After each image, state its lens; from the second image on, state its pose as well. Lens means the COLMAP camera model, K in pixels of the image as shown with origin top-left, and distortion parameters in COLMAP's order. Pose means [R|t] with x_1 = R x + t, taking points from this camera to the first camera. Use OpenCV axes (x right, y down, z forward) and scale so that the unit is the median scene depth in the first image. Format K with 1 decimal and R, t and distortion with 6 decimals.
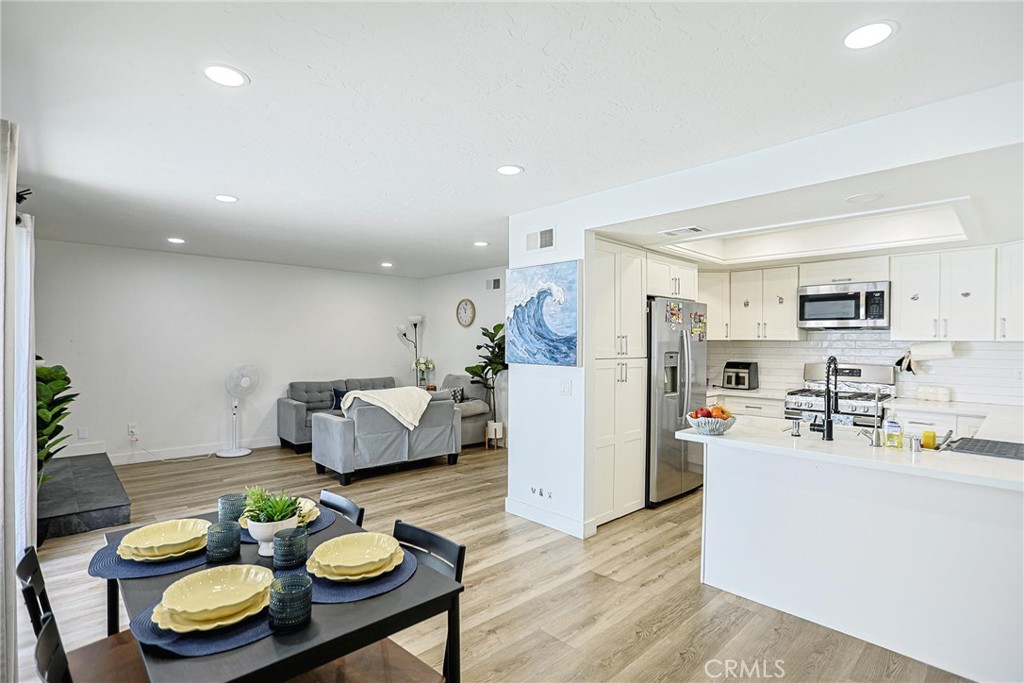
lens RADIAL K [[498.1, 0, 511.8], [0, 498.1, 347.4], [0, 0, 1]] dist [-0.029708, 0.007714]
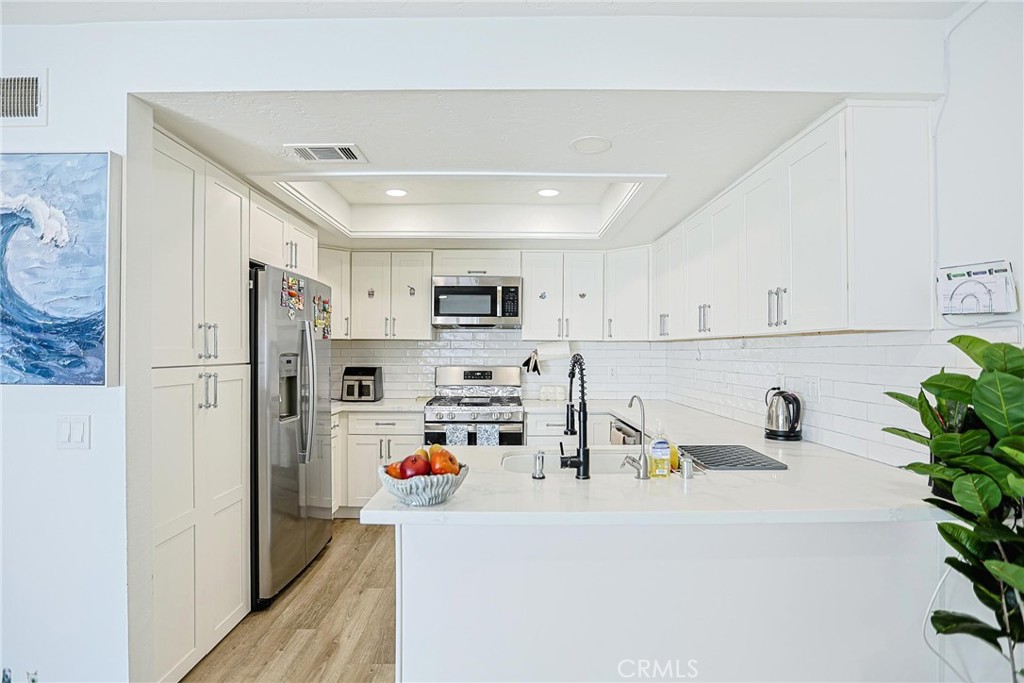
lens RADIAL K [[498.1, 0, 507.5], [0, 498.1, 351.3], [0, 0, 1]] dist [-0.029708, 0.007714]
pose [[0.679428, -0.003836, 0.733732, 0.044689], [0.006520, 0.999978, -0.000809, 0.008566], [-0.733713, 0.005334, 0.679439, 0.365891]]
